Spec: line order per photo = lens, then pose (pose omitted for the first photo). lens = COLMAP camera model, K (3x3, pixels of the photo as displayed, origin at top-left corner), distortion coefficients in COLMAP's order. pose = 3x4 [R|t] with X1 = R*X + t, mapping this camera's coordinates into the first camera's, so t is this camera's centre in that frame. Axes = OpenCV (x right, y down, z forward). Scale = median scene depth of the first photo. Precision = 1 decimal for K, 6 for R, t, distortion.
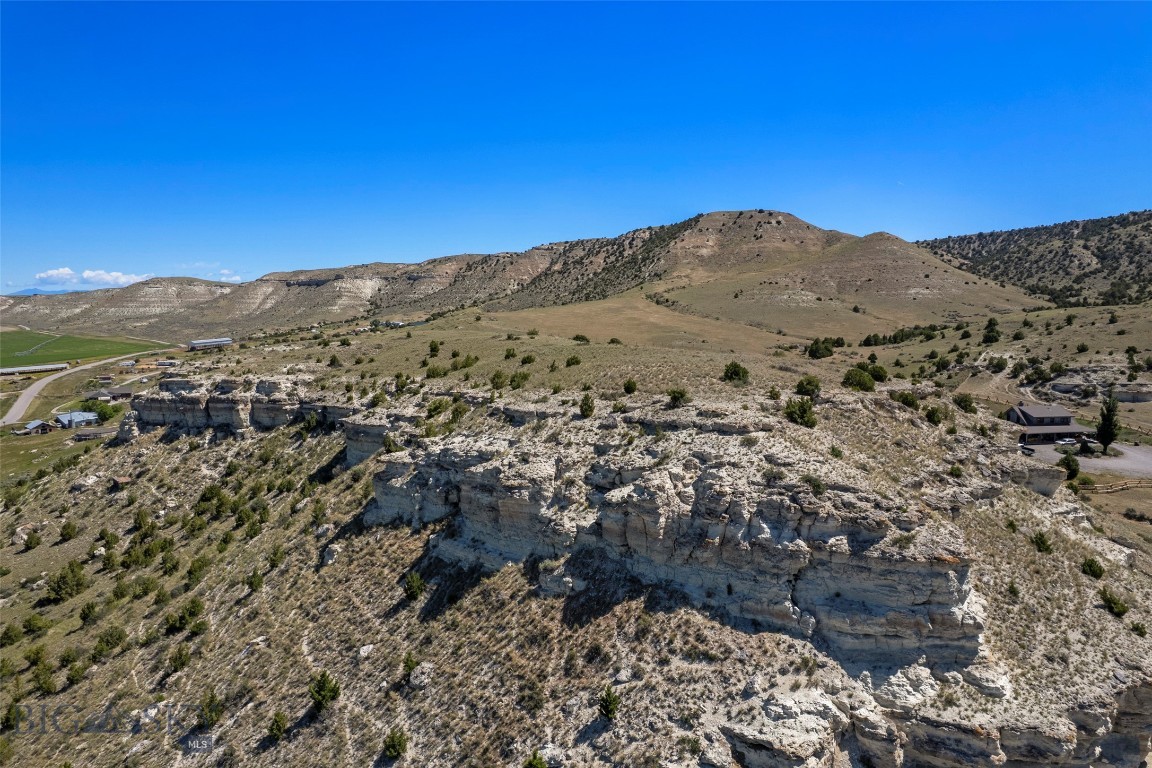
lens RADIAL K [[740.6, 0, 576.0], [0, 740.6, 384.0], [0, 0, 1]] dist [-0.084348, 0.077313]
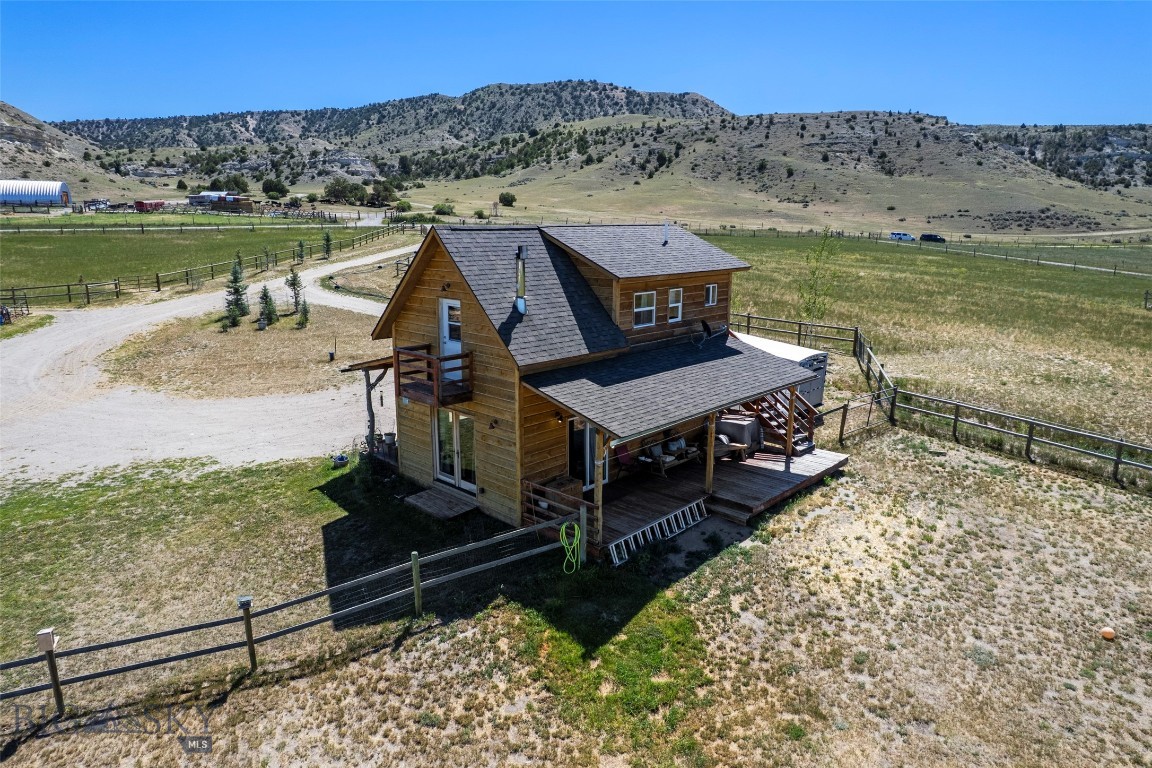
lens RADIAL K [[748.0, 0, 576.0], [0, 748.0, 384.0], [0, 0, 1]] dist [-0.085214, 0.084578]
pose [[0.520850, -0.188233, 0.832637, -0.102612], [0.087363, 0.982018, 0.167354, 0.082276], [-0.849166, -0.014425, 0.527929, -0.264910]]
